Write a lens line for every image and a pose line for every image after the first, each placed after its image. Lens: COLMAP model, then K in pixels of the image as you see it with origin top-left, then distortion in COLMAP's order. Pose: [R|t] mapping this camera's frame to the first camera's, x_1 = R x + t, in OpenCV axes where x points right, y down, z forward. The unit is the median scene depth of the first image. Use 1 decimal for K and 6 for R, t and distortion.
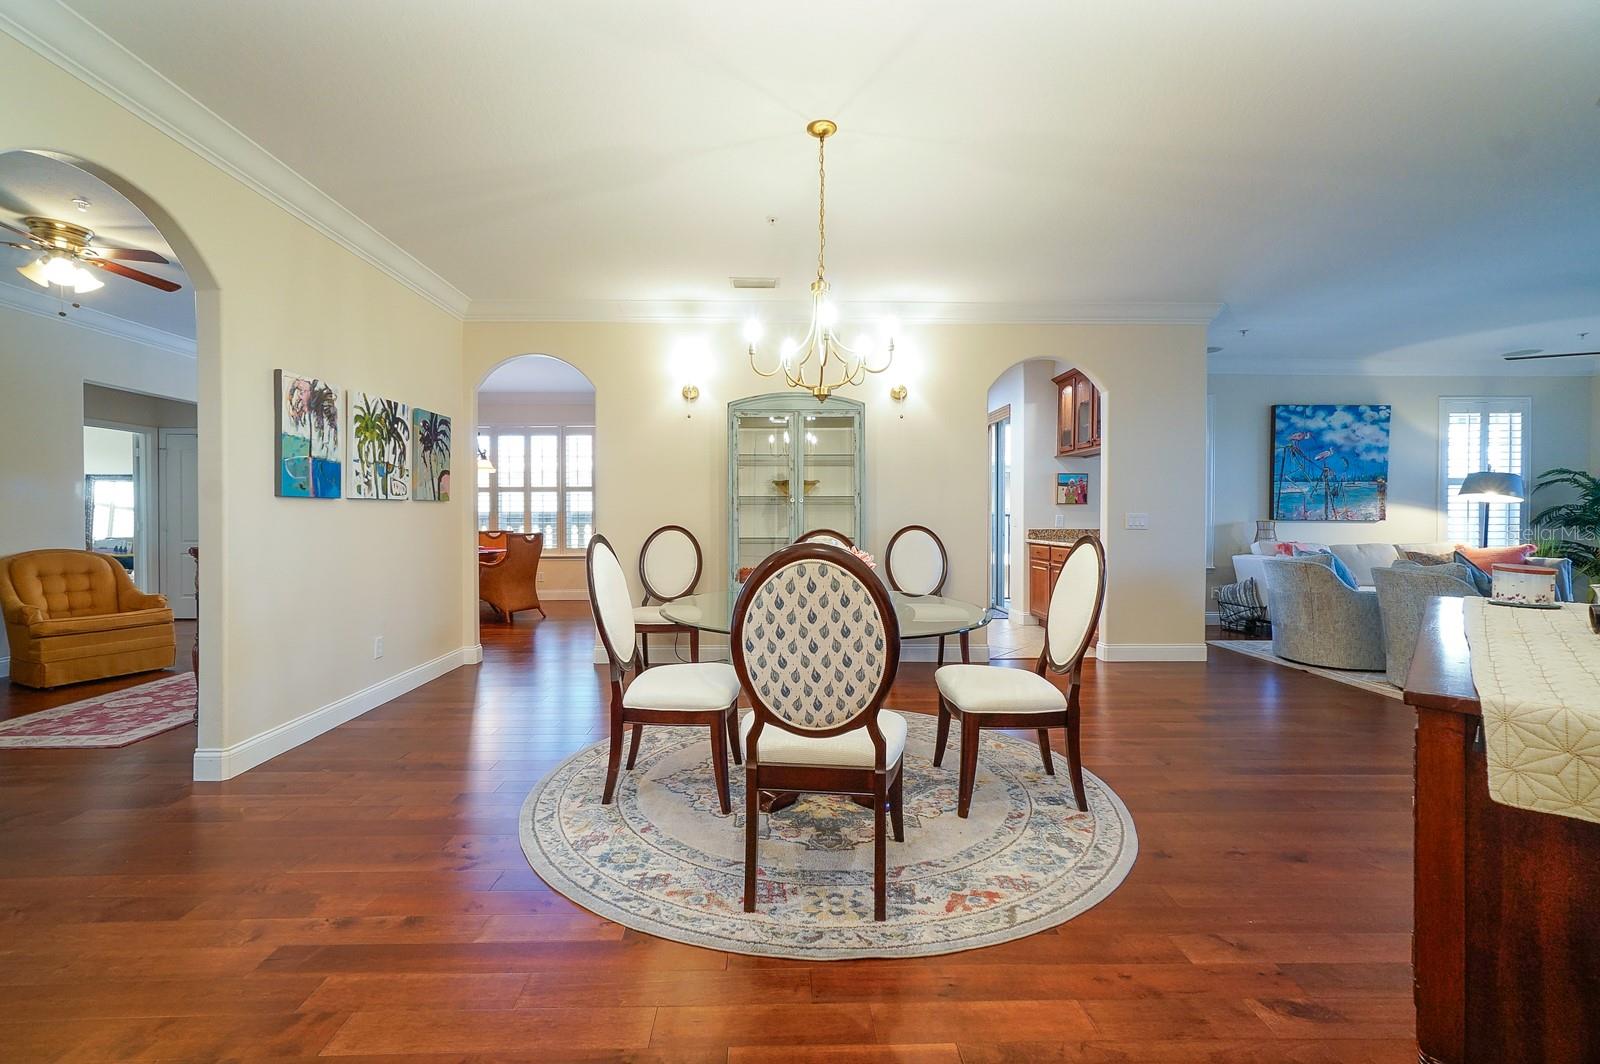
lens RADIAL K [[677.9, 0, 792.0], [0, 677.9, 524.0], [0, 0, 1]] dist [0.000355, 0.007279]
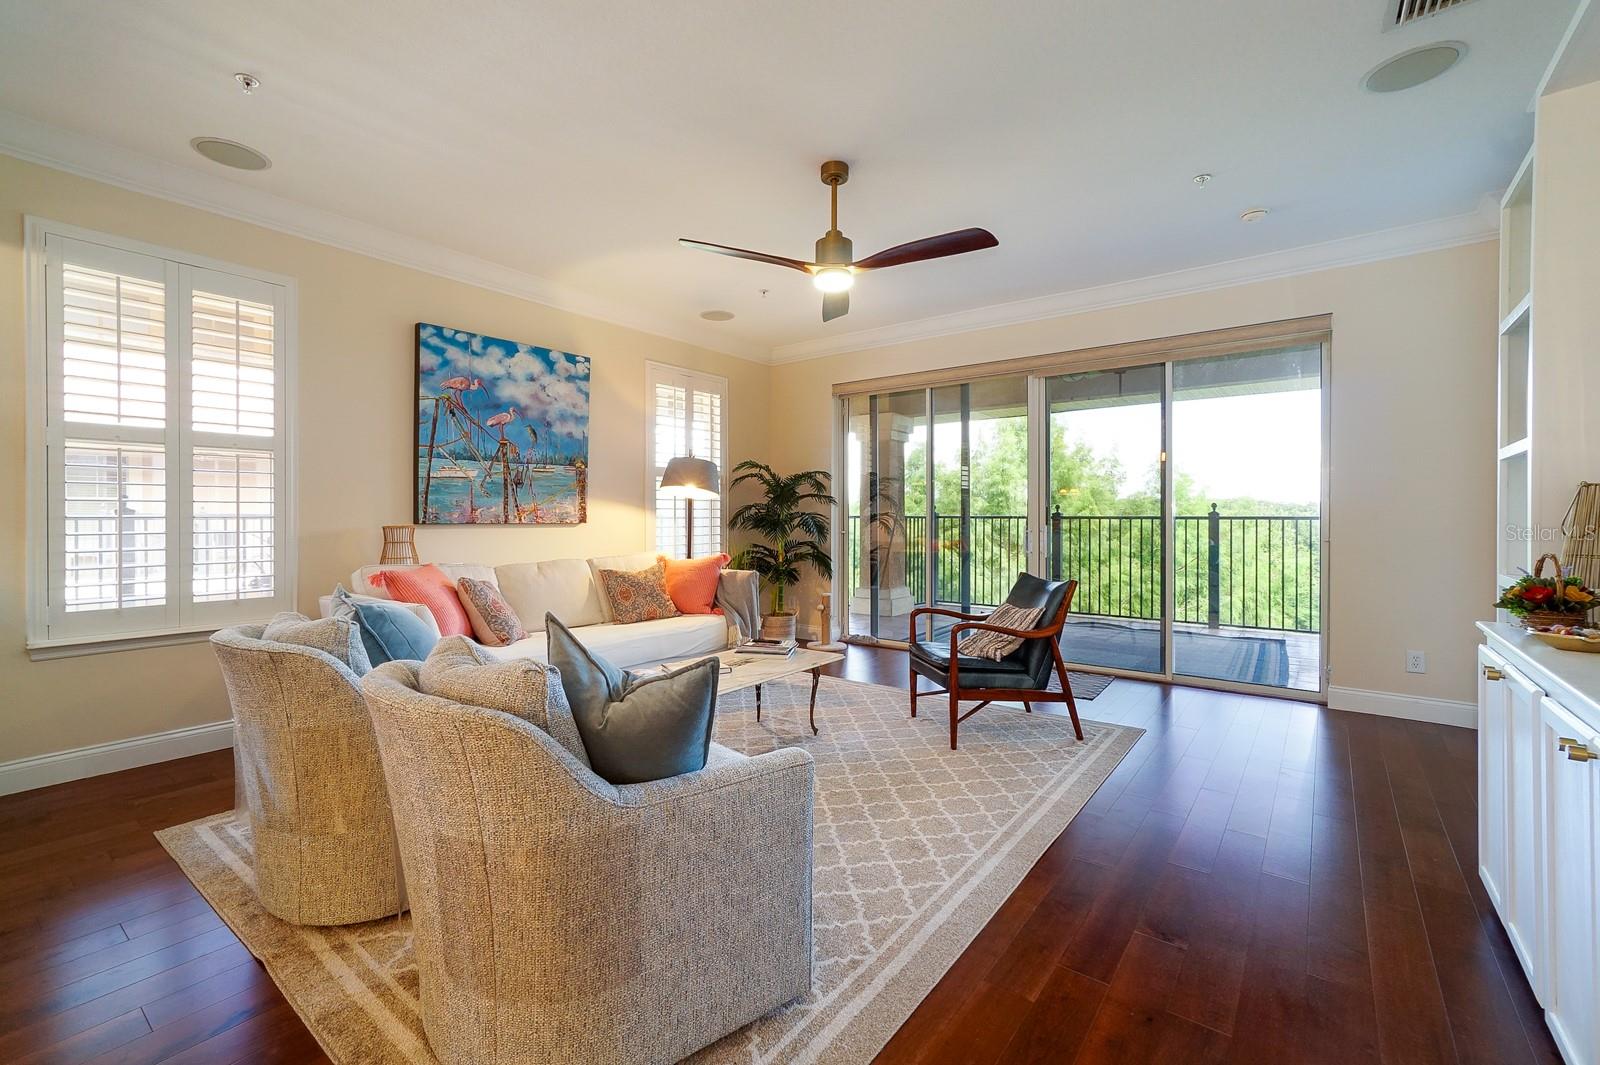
lens RADIAL K [[690.0, 0, 786.7], [0, 690.0, 513.8], [0, 0, 1]] dist [-0.017016, 0.013638]
pose [[0.636431, -0.000677, 0.771333, 0.463373], [0.009734, 0.999927, -0.007154, -0.007755], [-0.771272, 0.012061, 0.636392, 0.398747]]
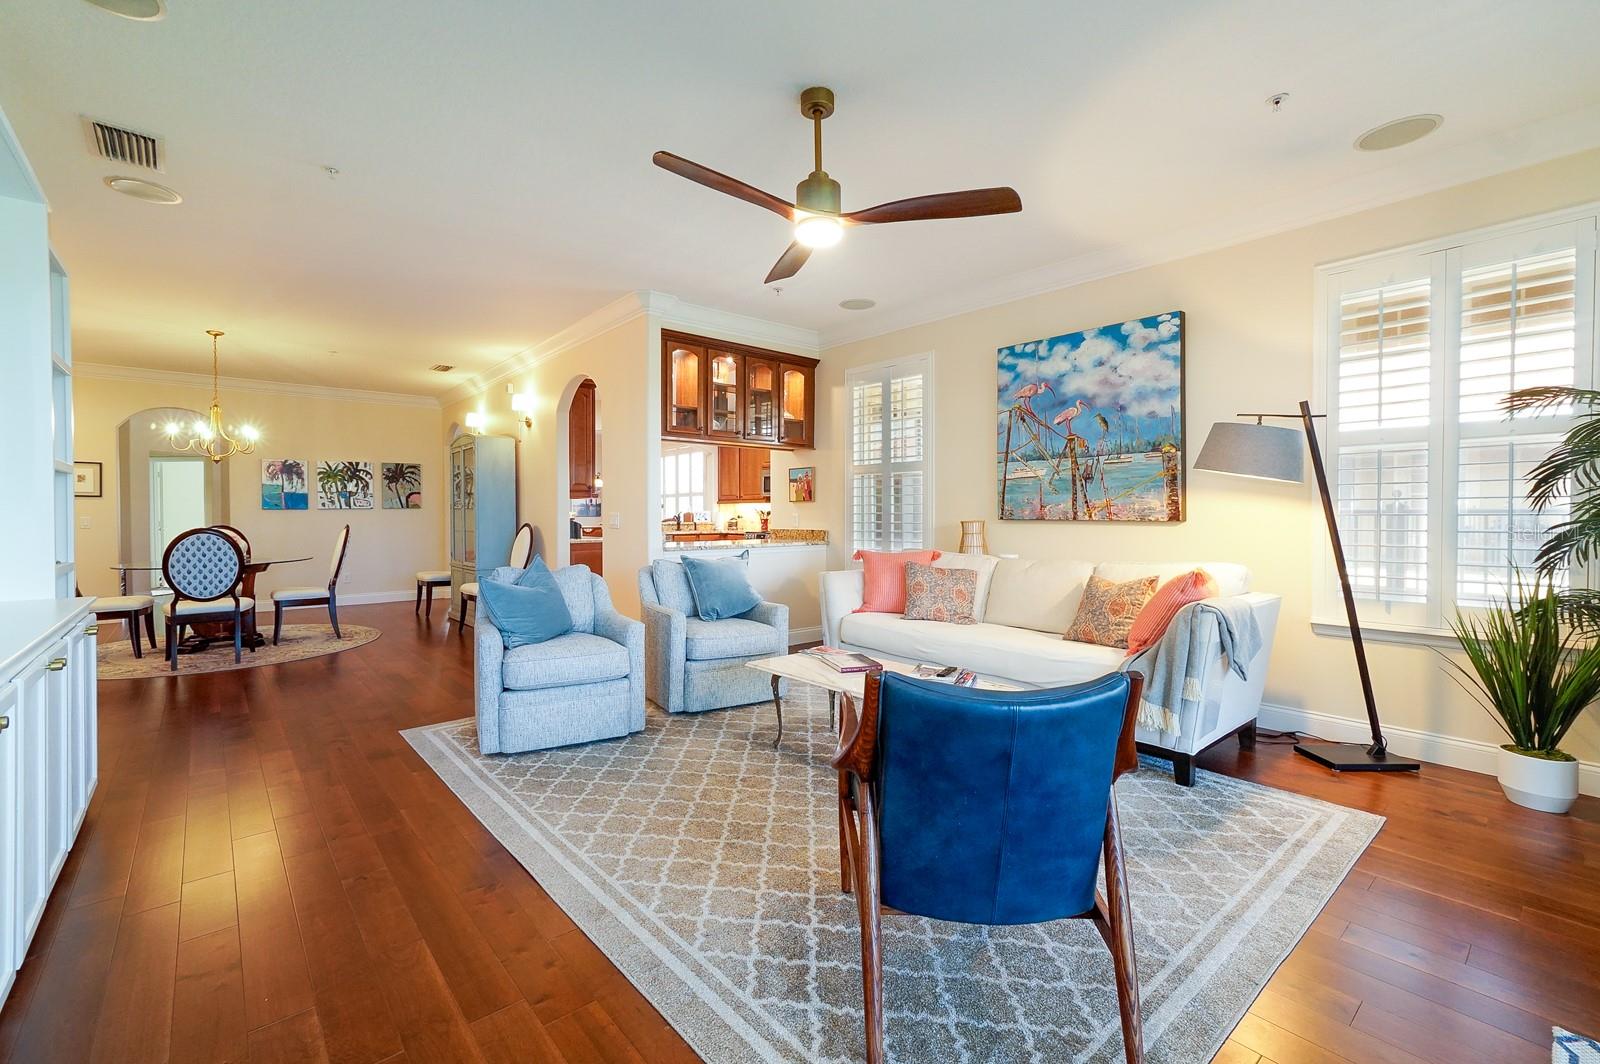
lens RADIAL K [[690.0, 0, 786.7], [0, 690.0, 513.3], [0, 0, 1]] dist [-0.017016, 0.013638]
pose [[0.631128, -0.005364, -0.775660, 1.107019], [-0.006100, 0.999911, -0.011878, -0.003186], [0.775655, 0.012228, 0.631039, 0.409596]]
